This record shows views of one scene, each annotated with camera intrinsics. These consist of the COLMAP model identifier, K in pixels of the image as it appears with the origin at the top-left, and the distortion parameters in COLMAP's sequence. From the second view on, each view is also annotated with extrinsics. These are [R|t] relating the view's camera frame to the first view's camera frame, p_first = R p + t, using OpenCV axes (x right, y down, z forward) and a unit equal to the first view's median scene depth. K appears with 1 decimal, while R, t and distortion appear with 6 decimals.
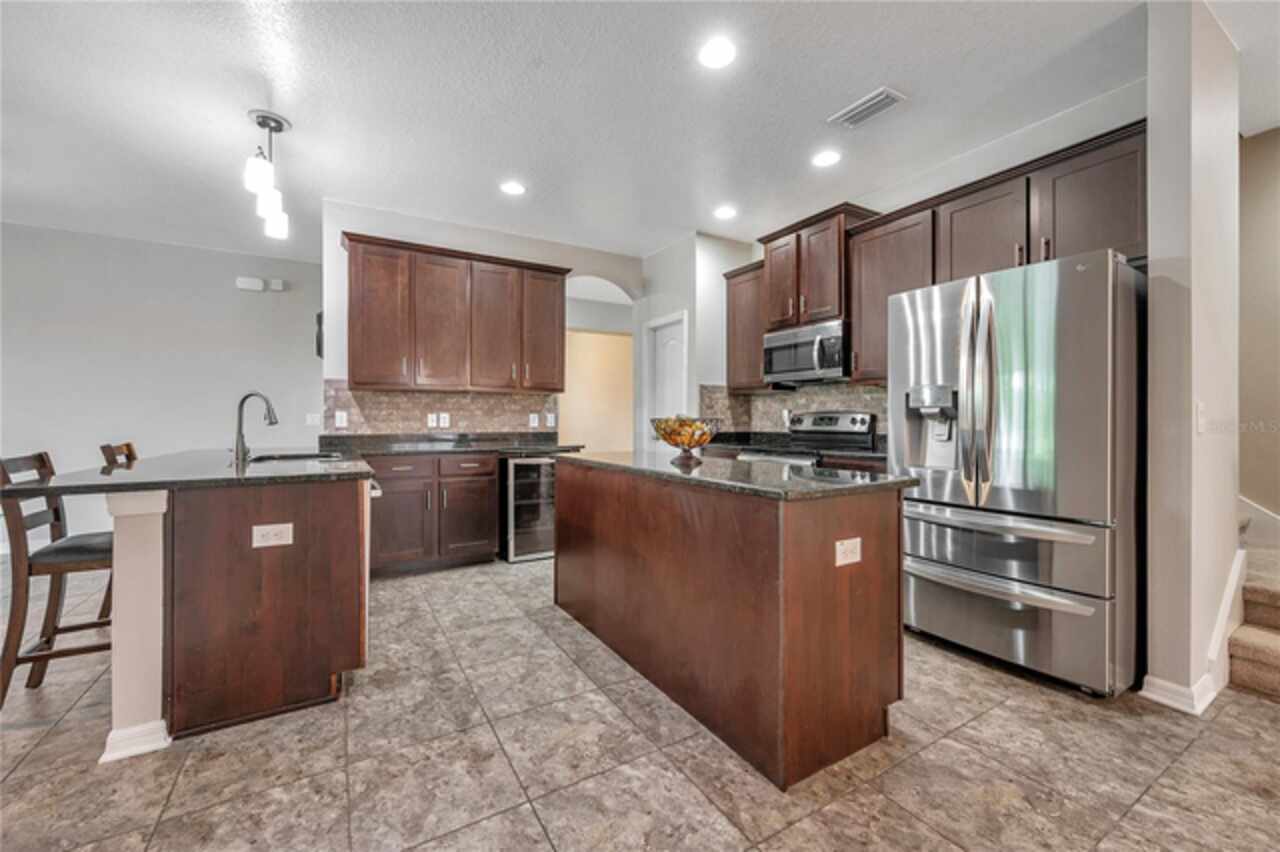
lens RADIAL K [[512.0, 0, 642.8], [0, 512.0, 420.0], [0, 0, 1]] dist [-0.001308, 0.000448]
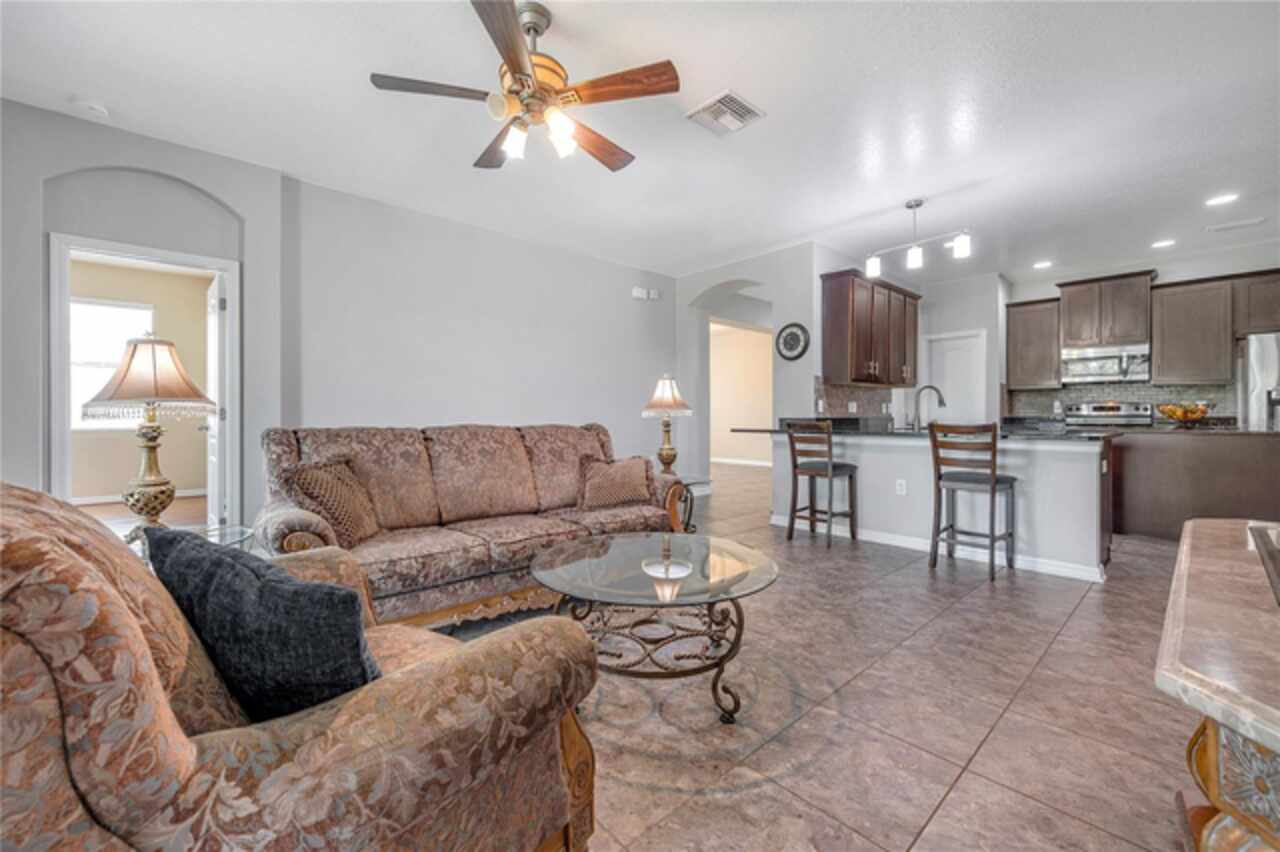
lens RADIAL K [[512.0, 0, 639.8], [0, 512.0, 417.2], [0, 0, 1]] dist [-0.001308, 0.000448]
pose [[0.981463, 0.000137, 0.191653, -1.228321], [-0.001374, 0.999979, 0.006323, 0.018431], [-0.191648, -0.006469, 0.981442, -0.207541]]
